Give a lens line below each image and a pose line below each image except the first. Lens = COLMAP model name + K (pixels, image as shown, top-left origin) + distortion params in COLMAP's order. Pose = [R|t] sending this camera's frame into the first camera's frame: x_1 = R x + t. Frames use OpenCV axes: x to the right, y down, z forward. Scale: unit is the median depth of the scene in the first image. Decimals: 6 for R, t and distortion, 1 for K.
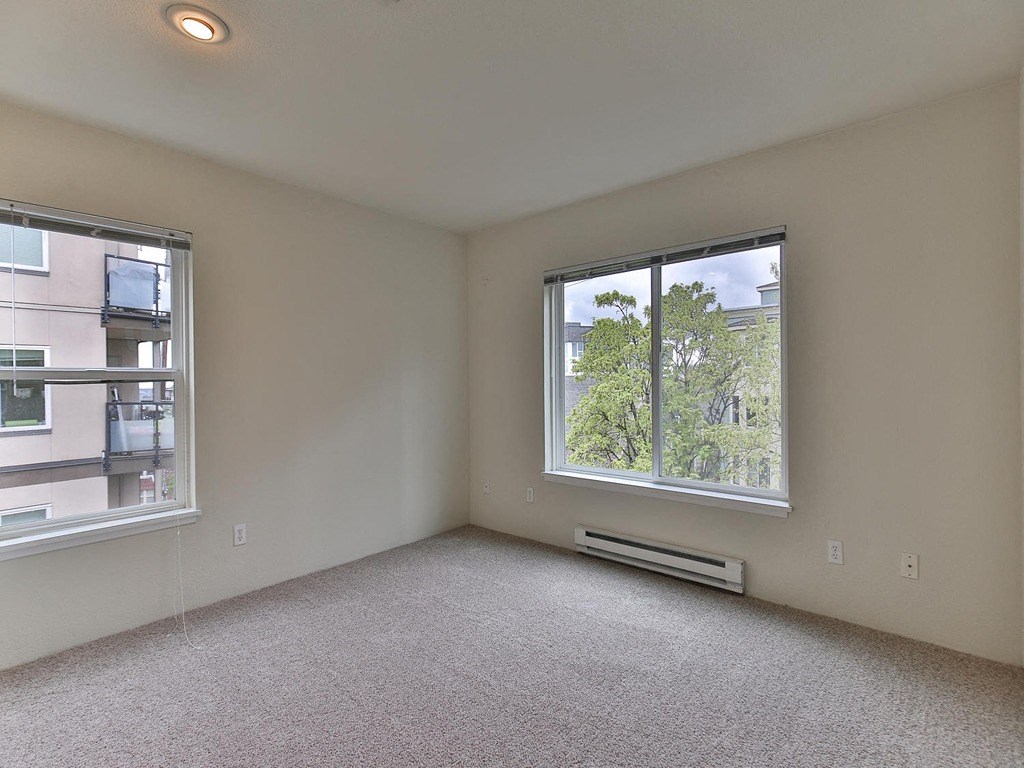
lens RADIAL K [[513.0, 0, 512.0], [0, 513.0, 384.0], [0, 0, 1]] dist [0.003028, 0.001951]
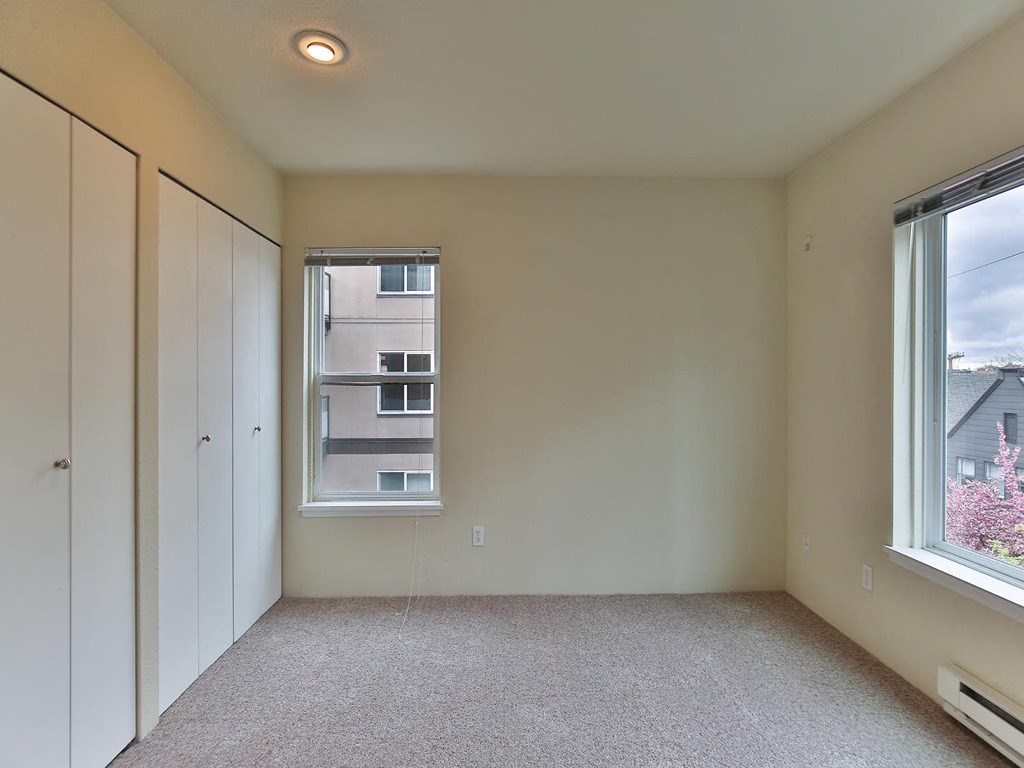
lens RADIAL K [[513.0, 0, 512.0], [0, 513.0, 384.0], [0, 0, 1]] dist [0.003028, 0.001951]
pose [[0.668756, 0.017466, -0.743277, 0.233609], [-0.011170, 0.999847, 0.013444, -0.019520], [0.743398, -0.000689, 0.668849, 0.325414]]
